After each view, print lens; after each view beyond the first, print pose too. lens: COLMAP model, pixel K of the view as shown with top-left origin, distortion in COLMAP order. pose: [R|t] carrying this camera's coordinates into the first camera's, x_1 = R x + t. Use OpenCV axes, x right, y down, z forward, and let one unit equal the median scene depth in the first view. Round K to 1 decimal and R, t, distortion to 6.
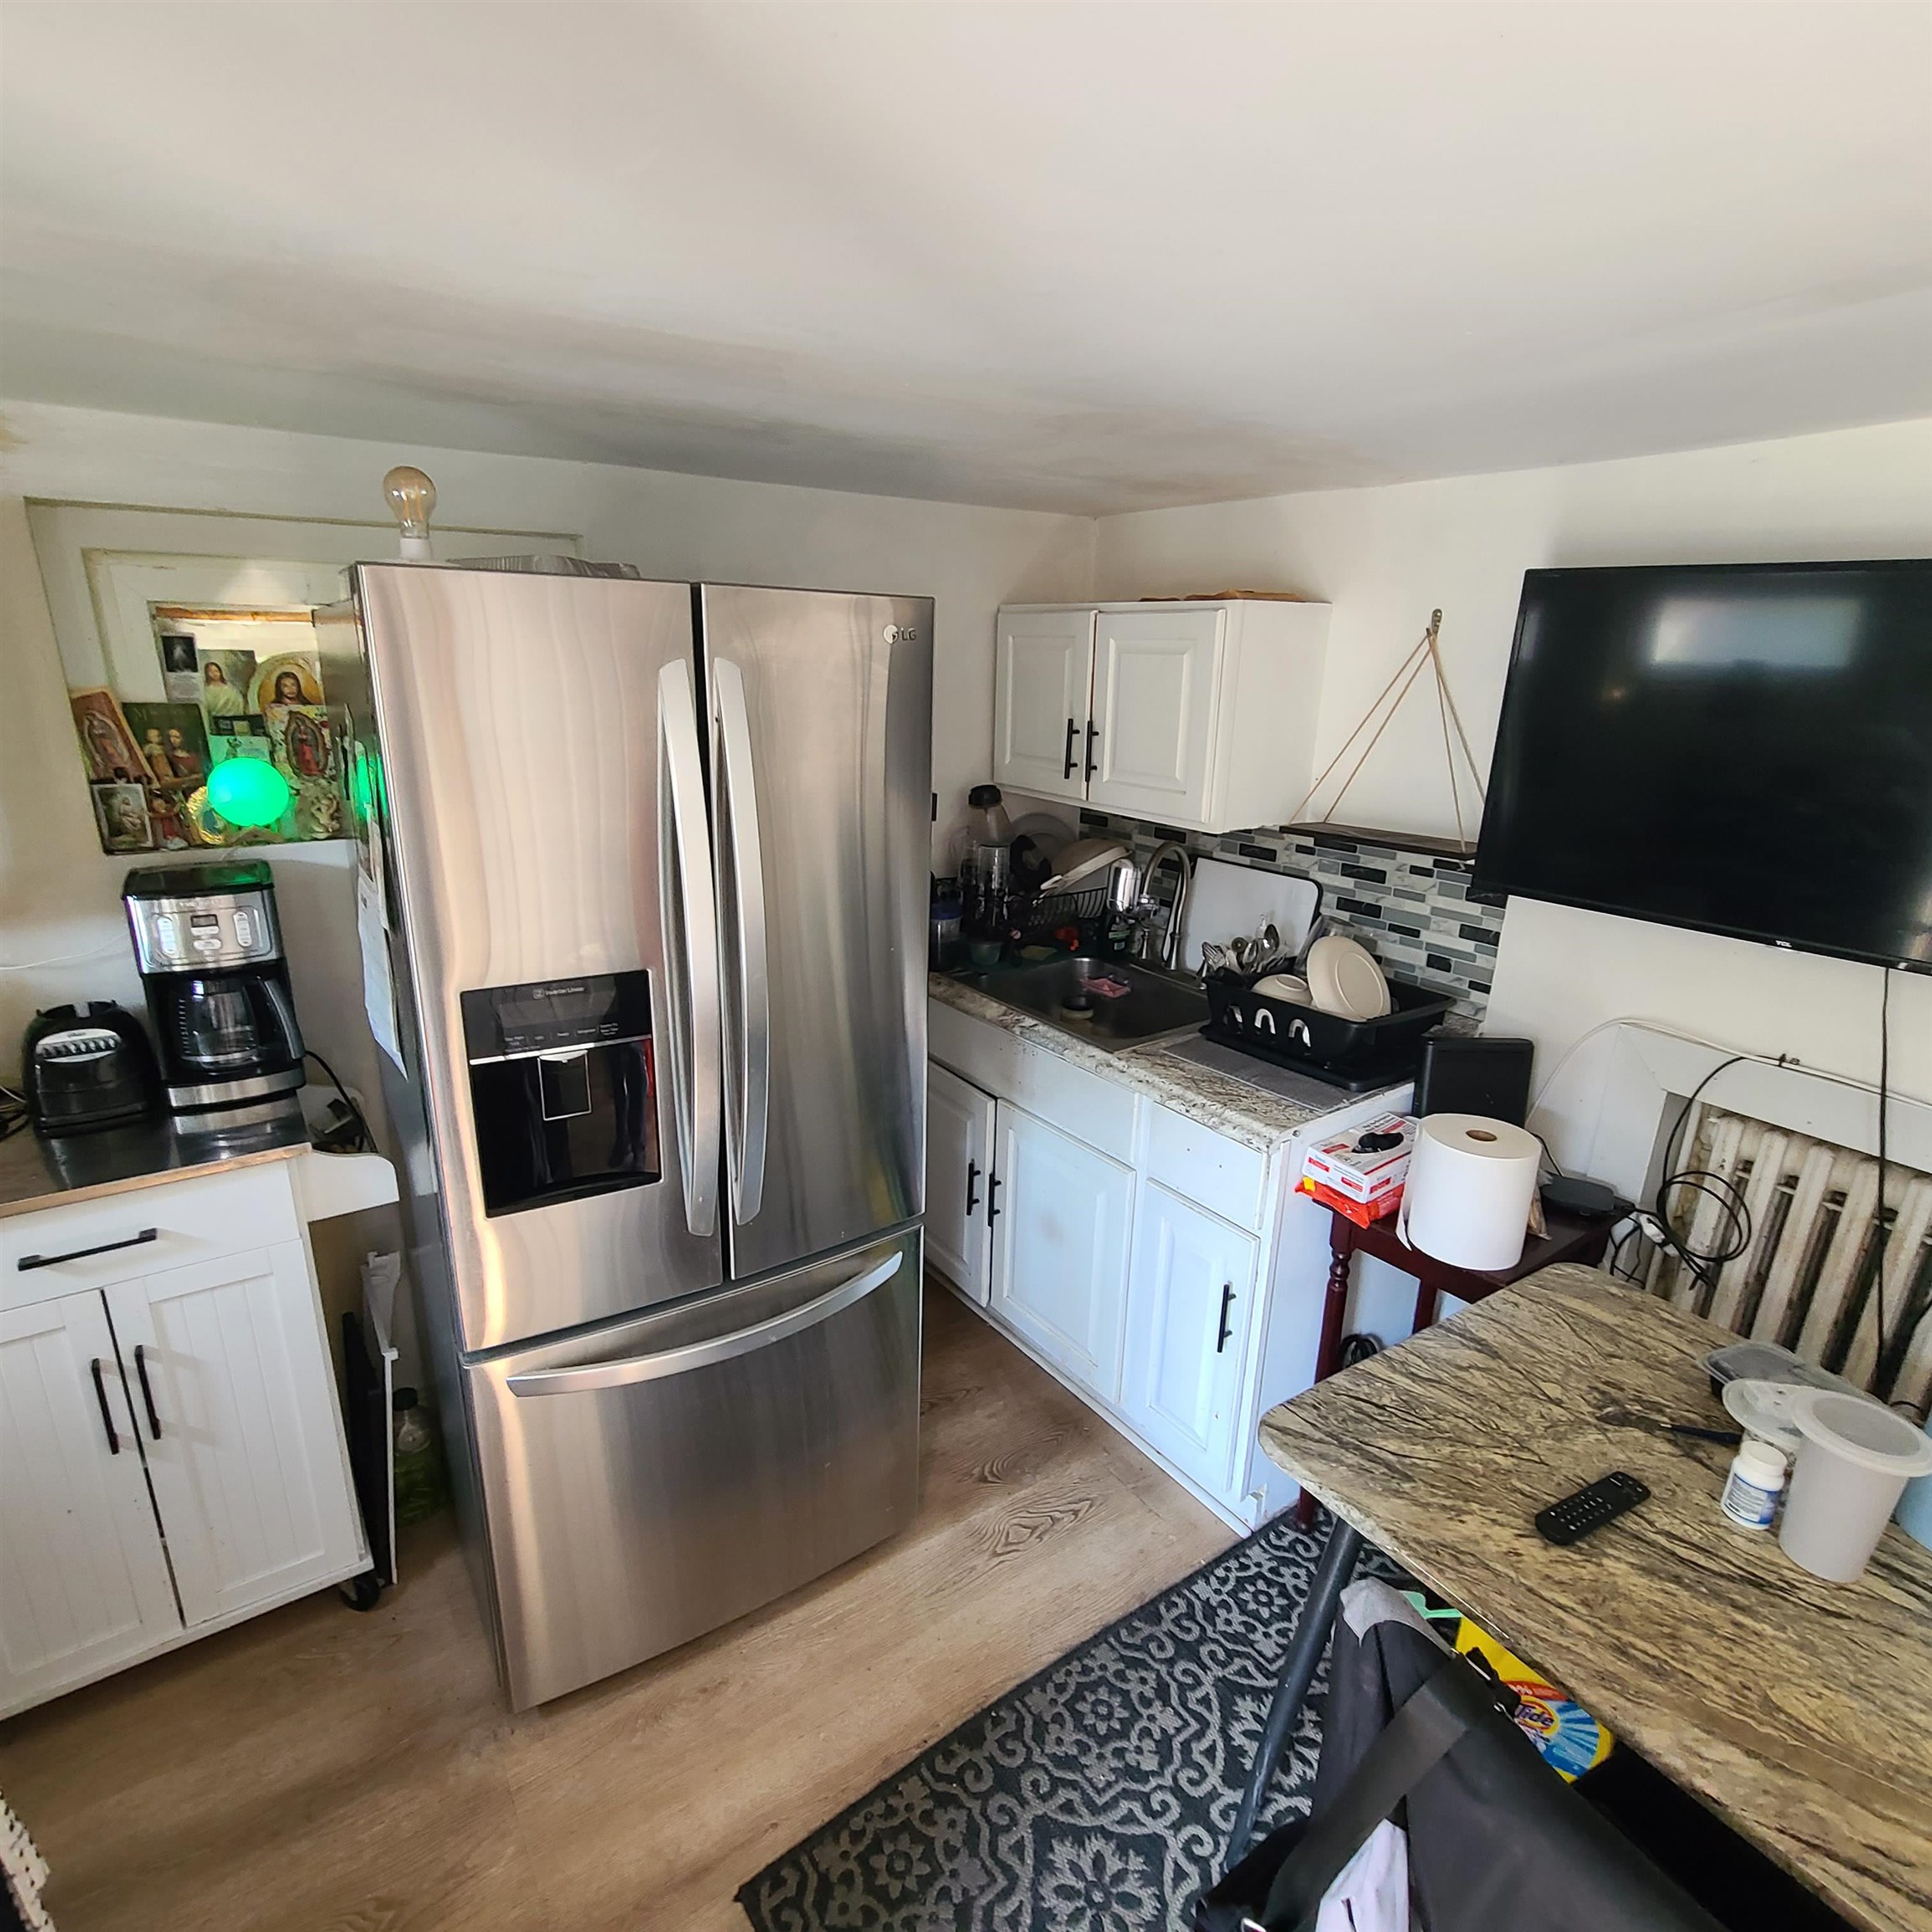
lens RADIAL K [[1050.8, 0, 950.1], [0, 1050.8, 983.8], [0, 0, 1]] dist [0.001893, -0.001806]
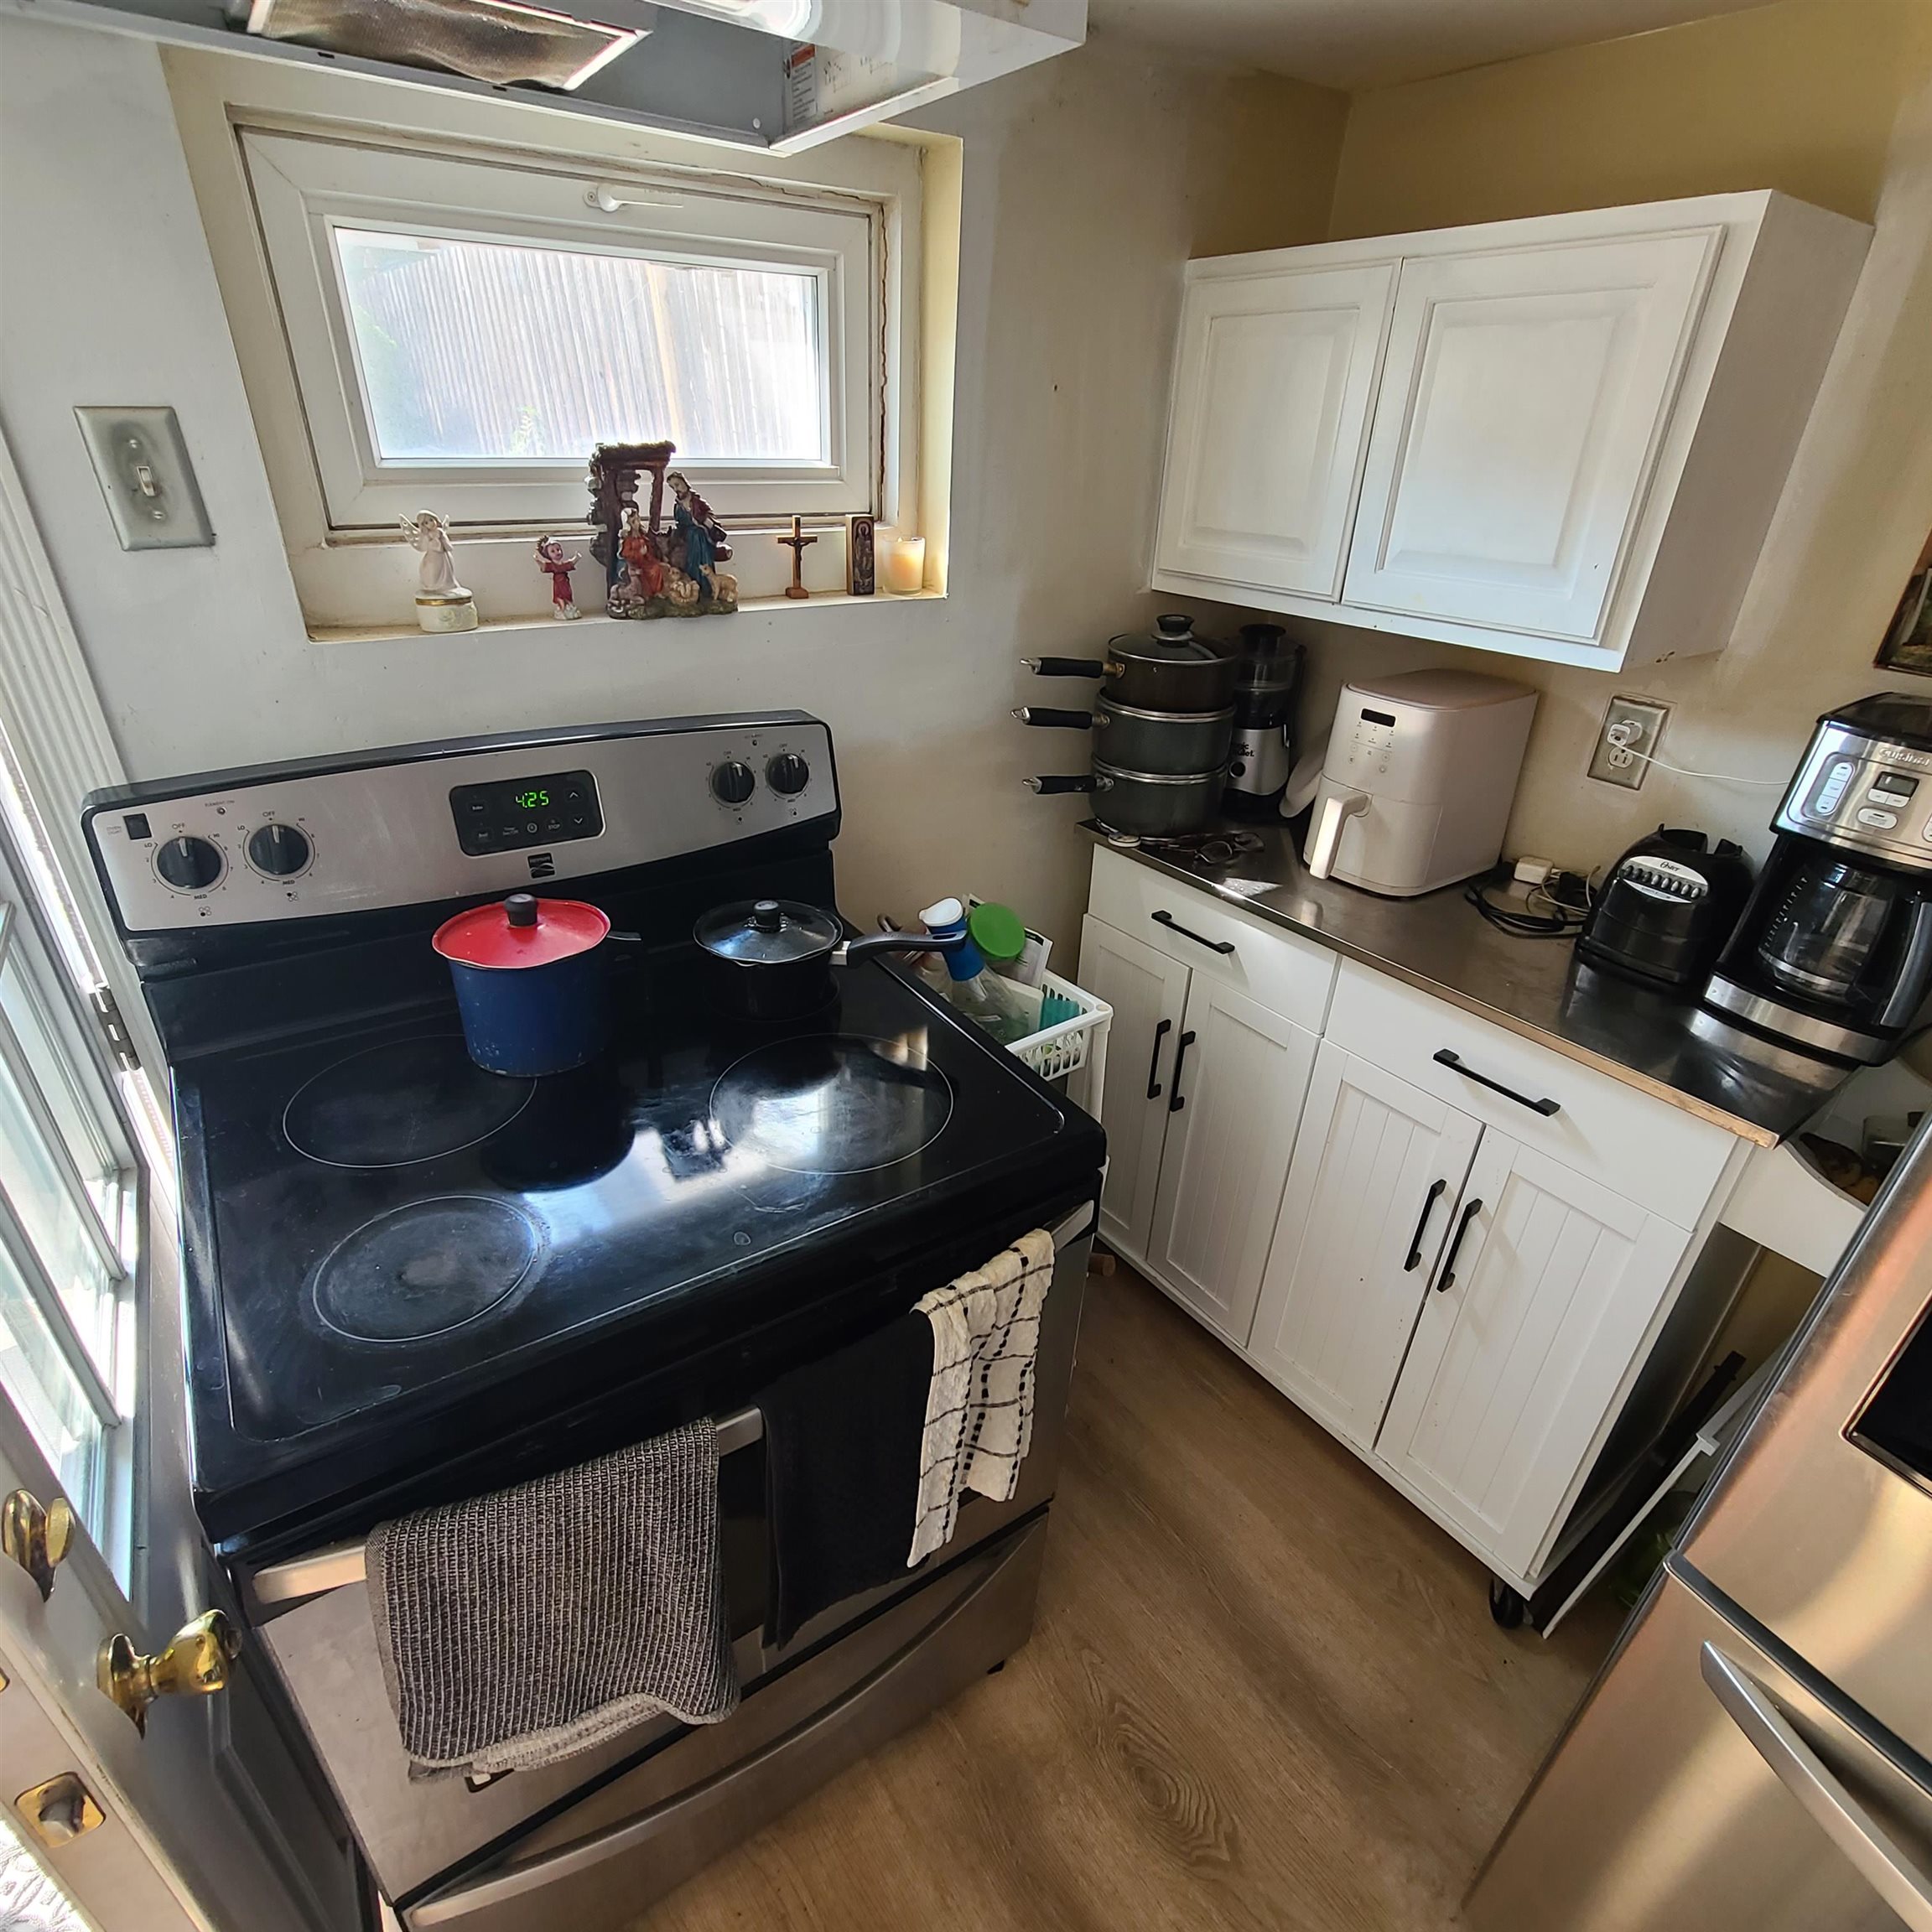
lens RADIAL K [[1034.6, 0, 965.7], [0, 1034.6, 1011.2], [0, 0, 1]] dist [-0.004720, -0.001364]
pose [[0.001457, 0.475453, -0.879740, -0.078824], [-0.346213, 0.825574, 0.445605, -0.024216], [0.938155, 0.303928, 0.165811, 0.379801]]
